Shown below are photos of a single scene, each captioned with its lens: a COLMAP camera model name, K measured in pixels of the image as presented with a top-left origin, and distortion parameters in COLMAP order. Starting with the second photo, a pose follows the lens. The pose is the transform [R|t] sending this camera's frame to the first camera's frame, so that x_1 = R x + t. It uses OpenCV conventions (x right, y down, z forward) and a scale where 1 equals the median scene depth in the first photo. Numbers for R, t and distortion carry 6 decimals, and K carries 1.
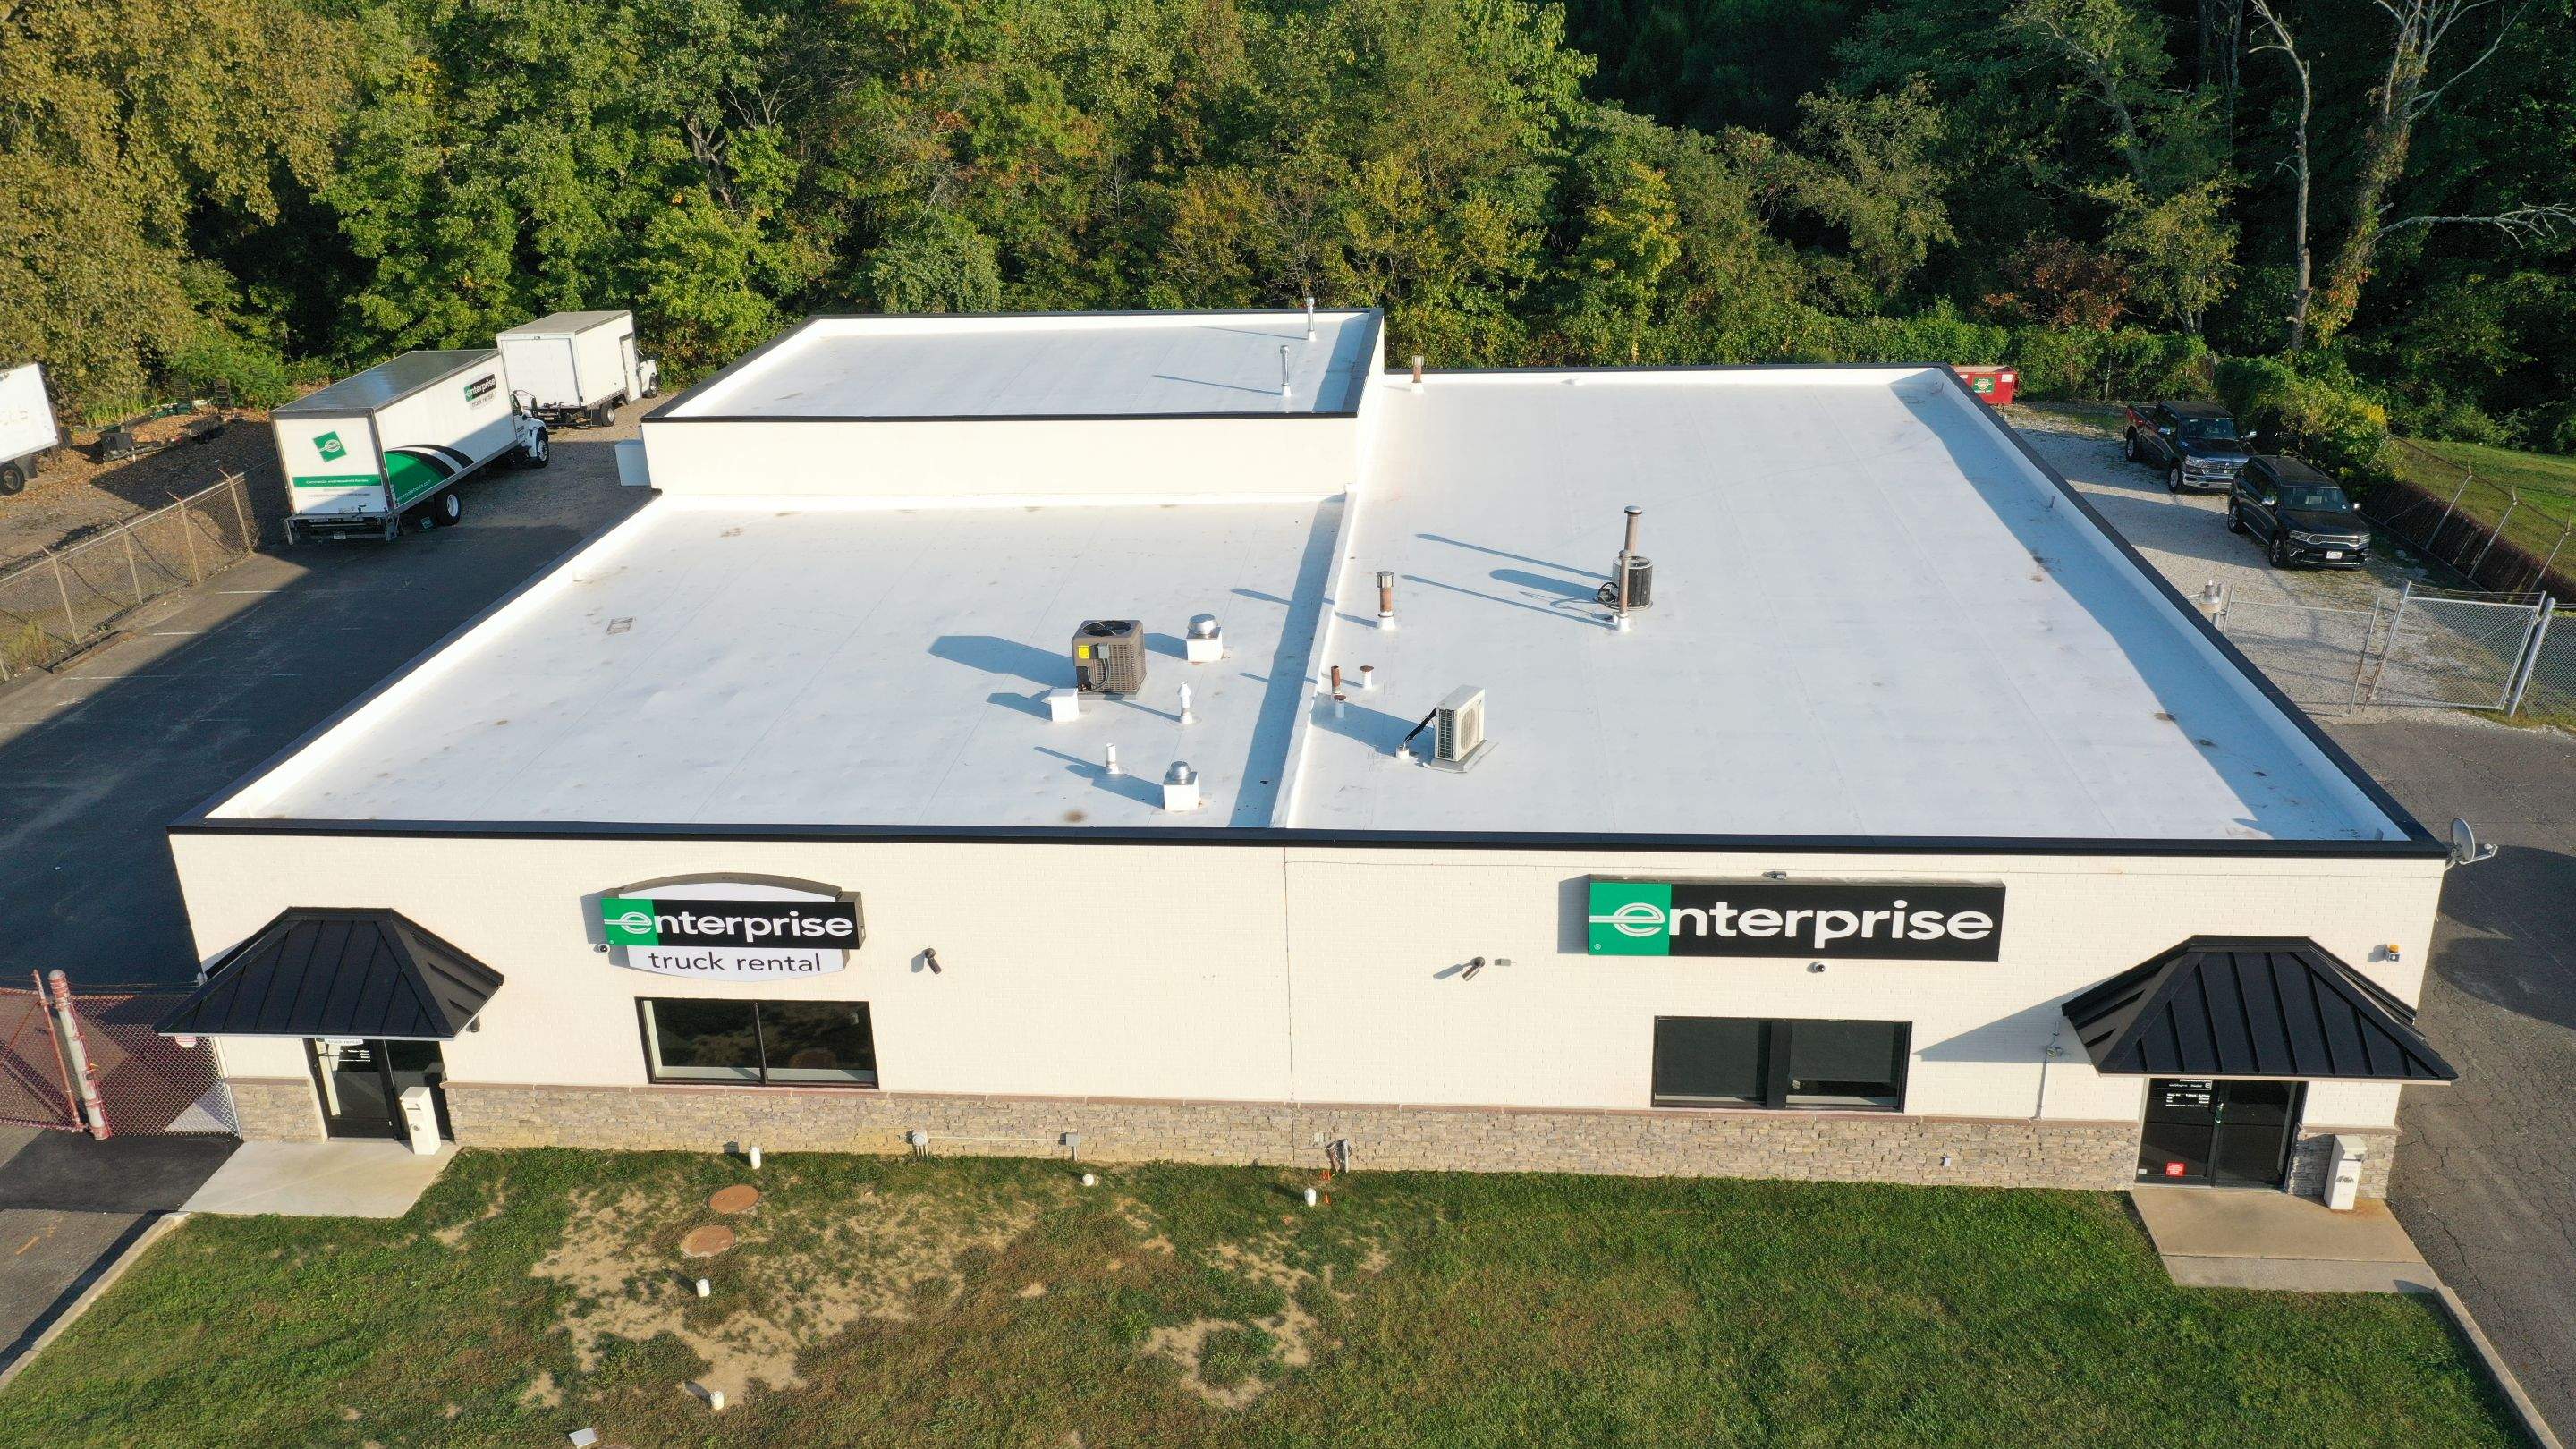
lens RADIAL K [[2047.0, 0, 1290.7], [0, 2047.0, 724.1], [0, 0, 1]] dist [0.021038, -0.000971]
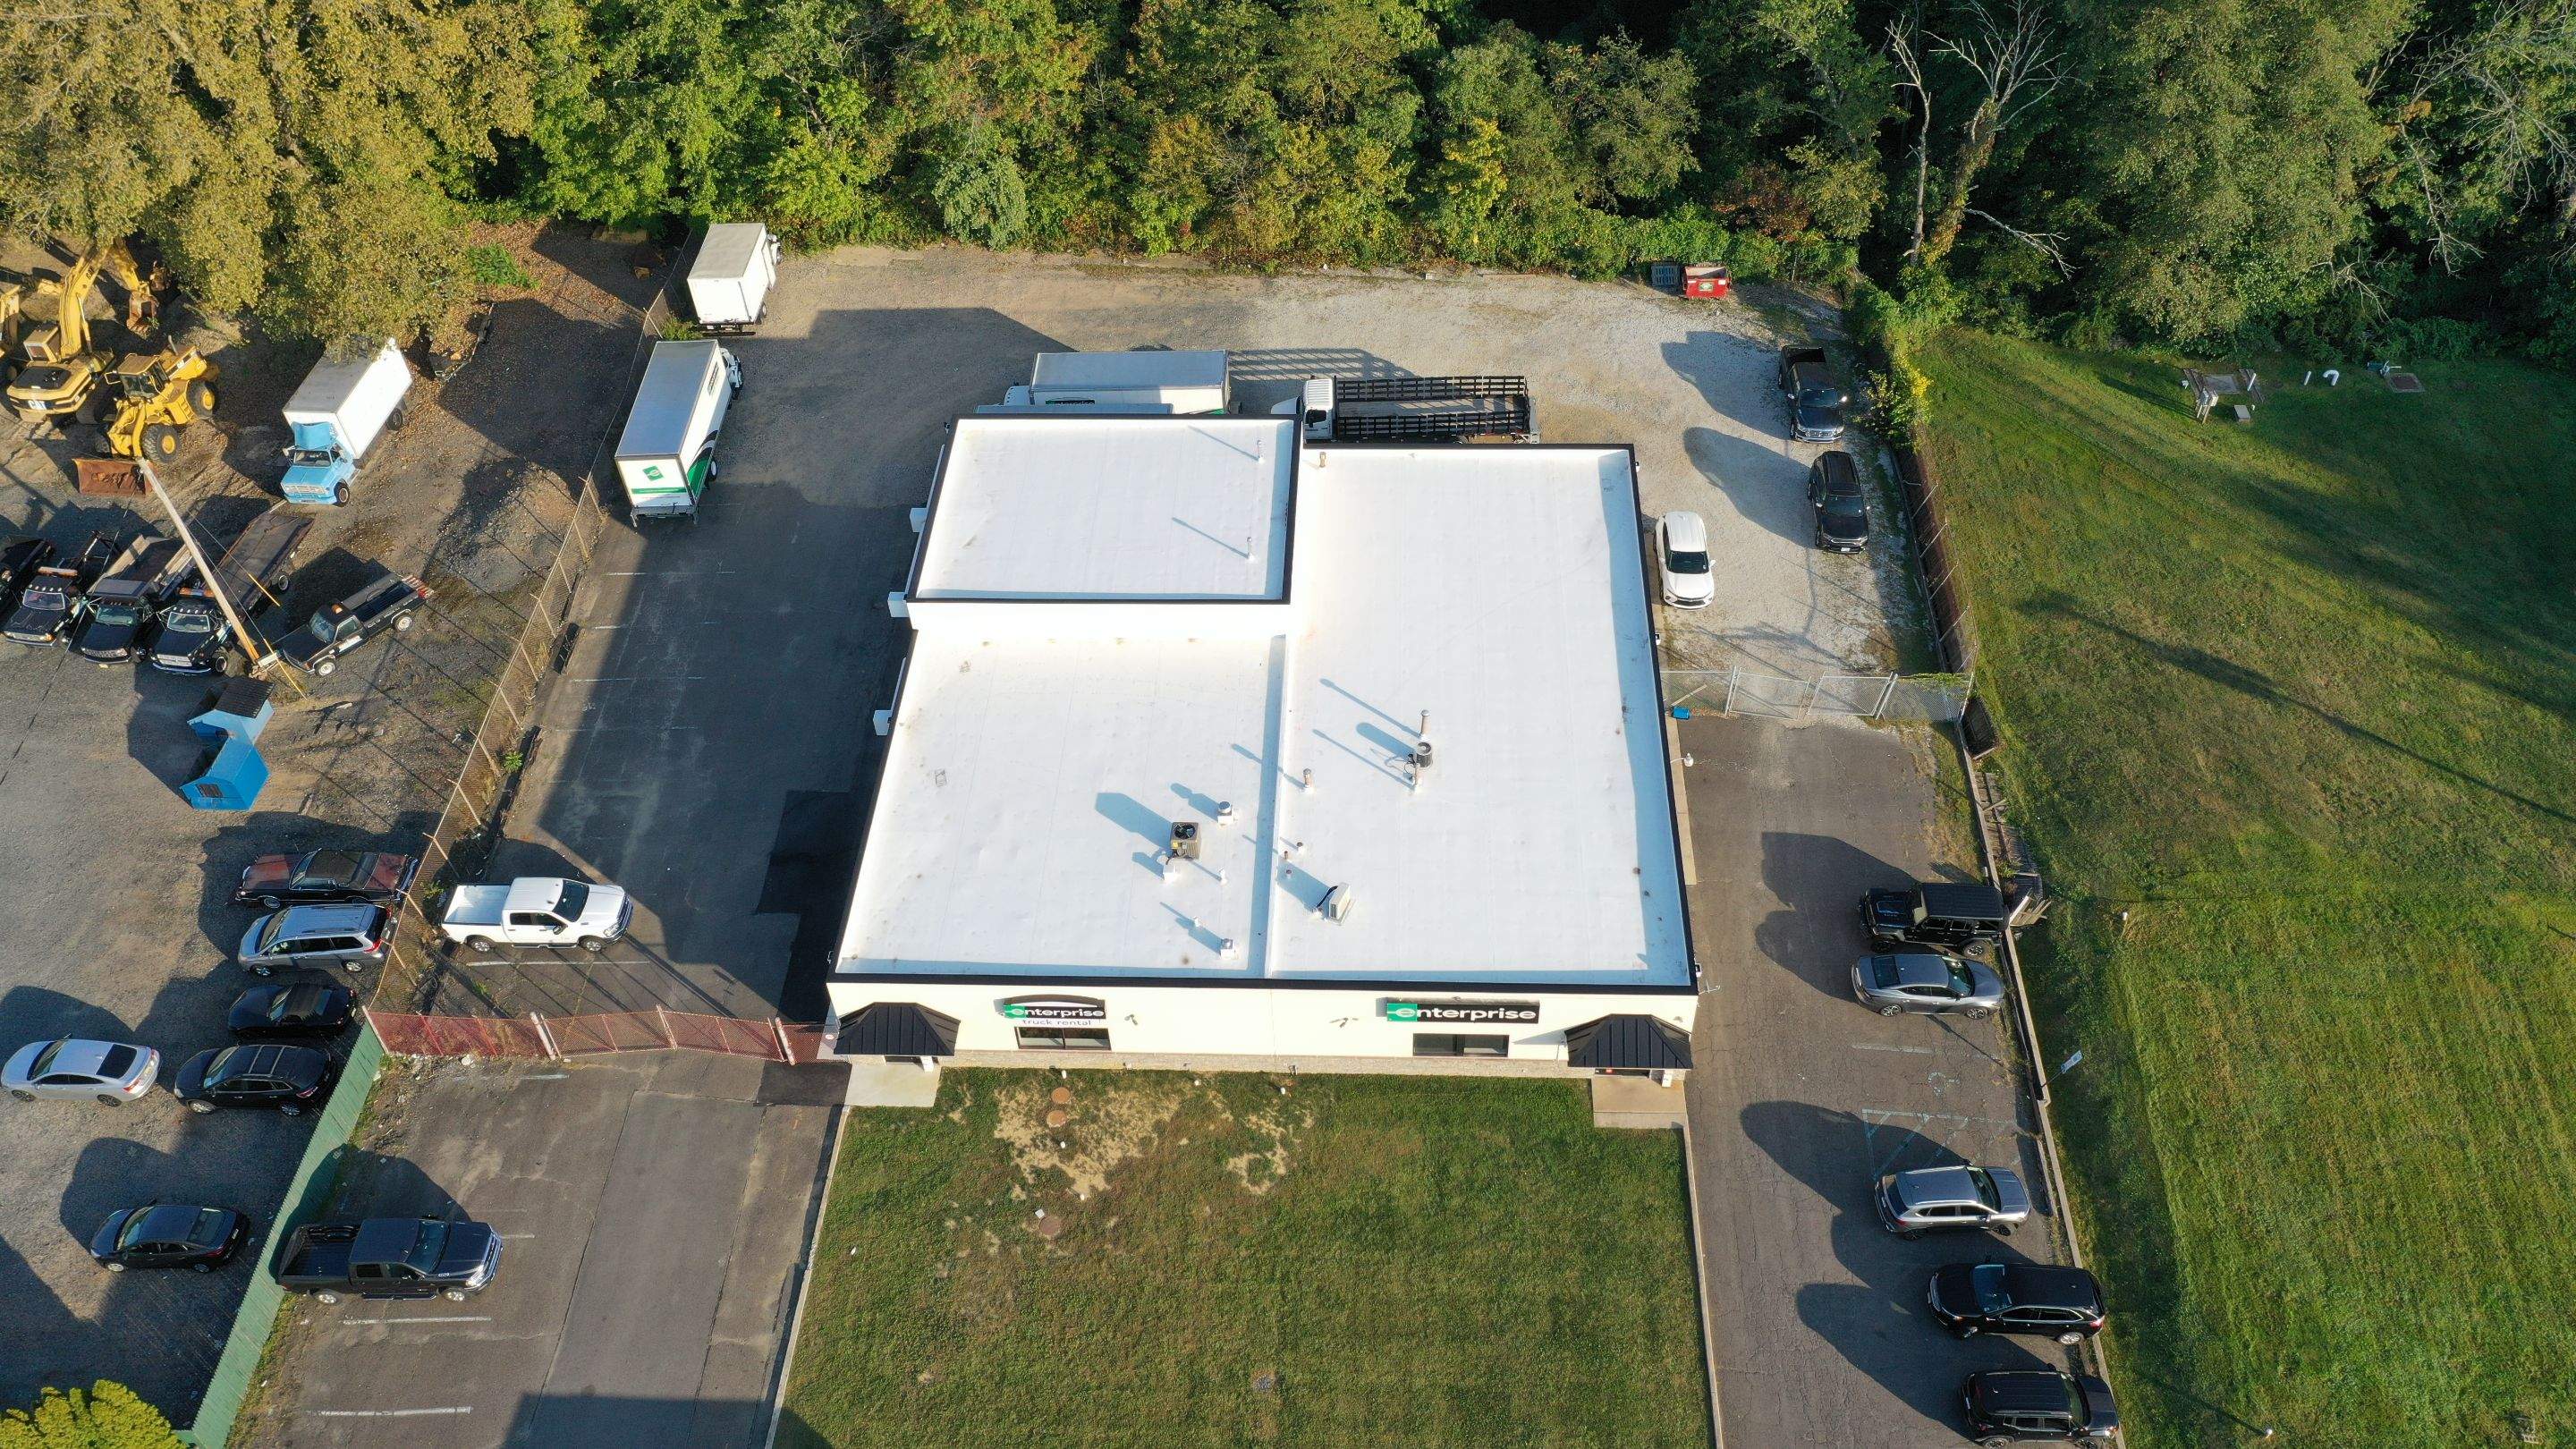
lens RADIAL K [[2036.3, 0, 1288.0], [0, 2036.3, 724.5], [0, 0, 1]] dist [0.021475, 0.001782]
pose [[0.999000, -0.035062, 0.027739, -0.039094], [0.020439, 0.909983, 0.414142, -1.249009], [-0.039763, -0.413161, 0.909790, -1.154488]]
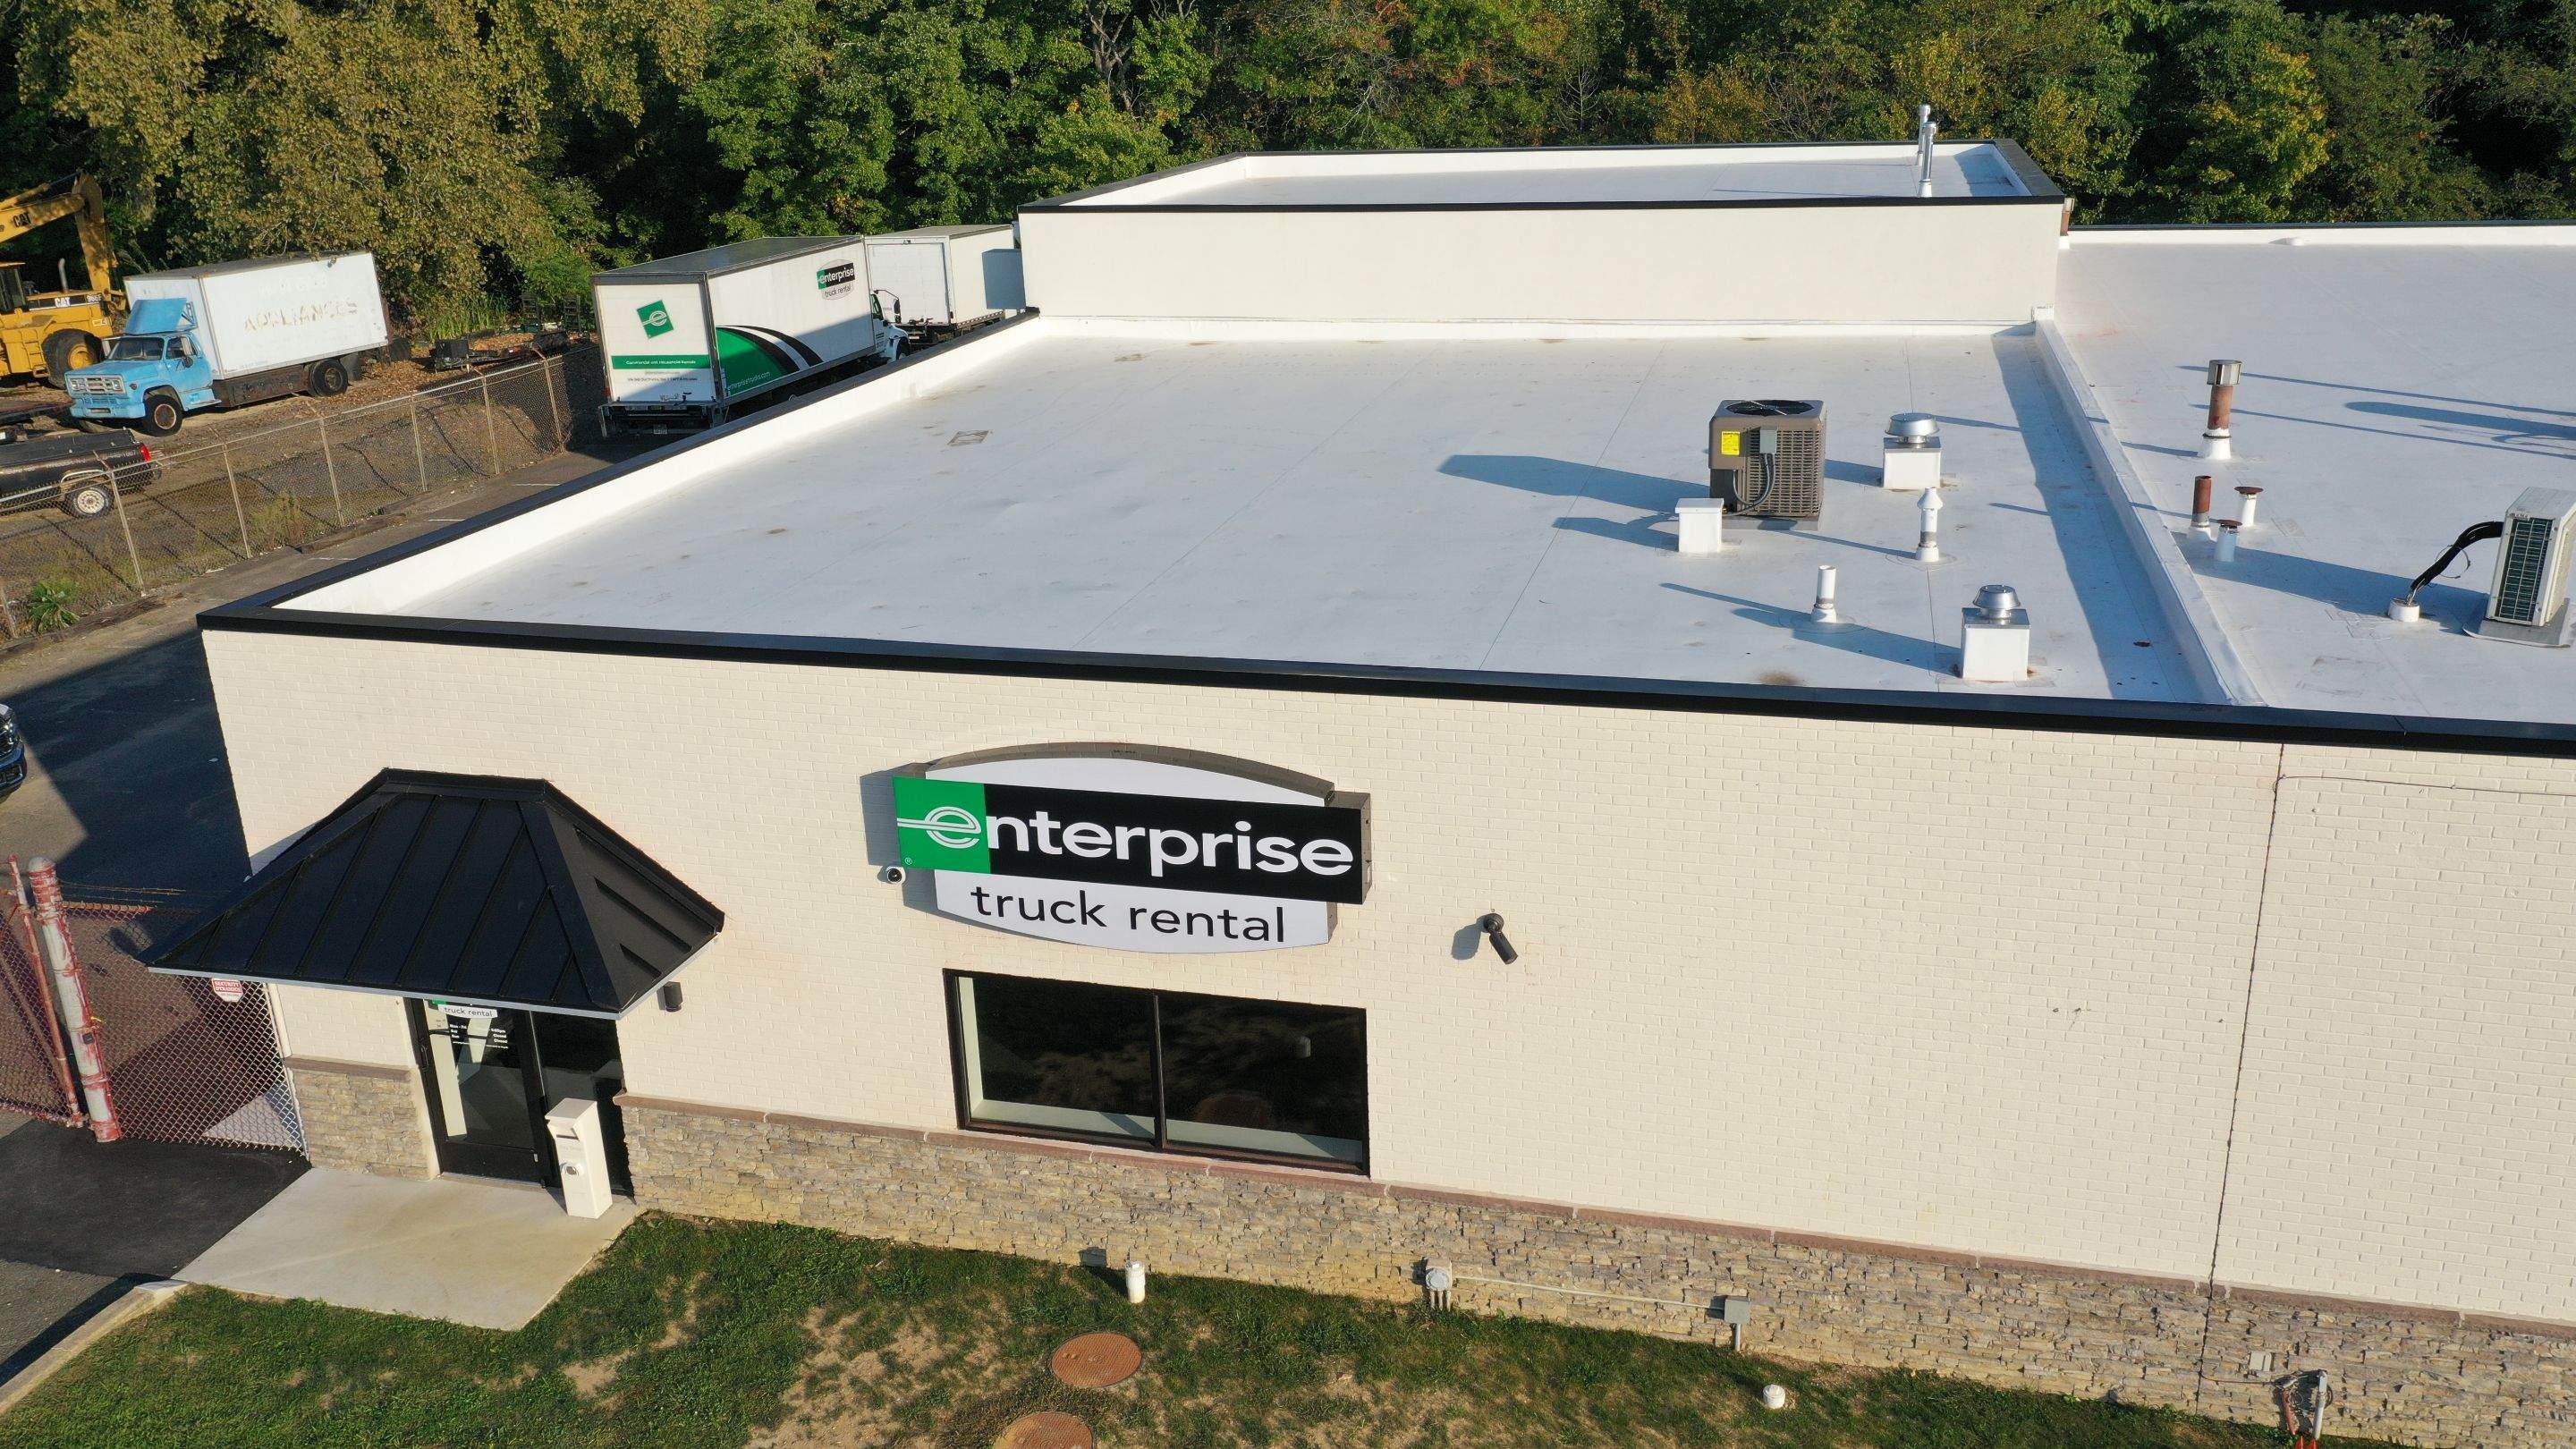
lens RADIAL K [[2053.1, 0, 1291.1], [0, 2053.1, 722.0], [0, 0, 1]] dist [0.015625, 0.007814]
pose [[0.984873, 0.053919, -0.164676, -0.141399], [-0.060174, 0.997635, -0.033232, 0.080196], [0.162495, 0.042638, 0.985788, 0.471780]]
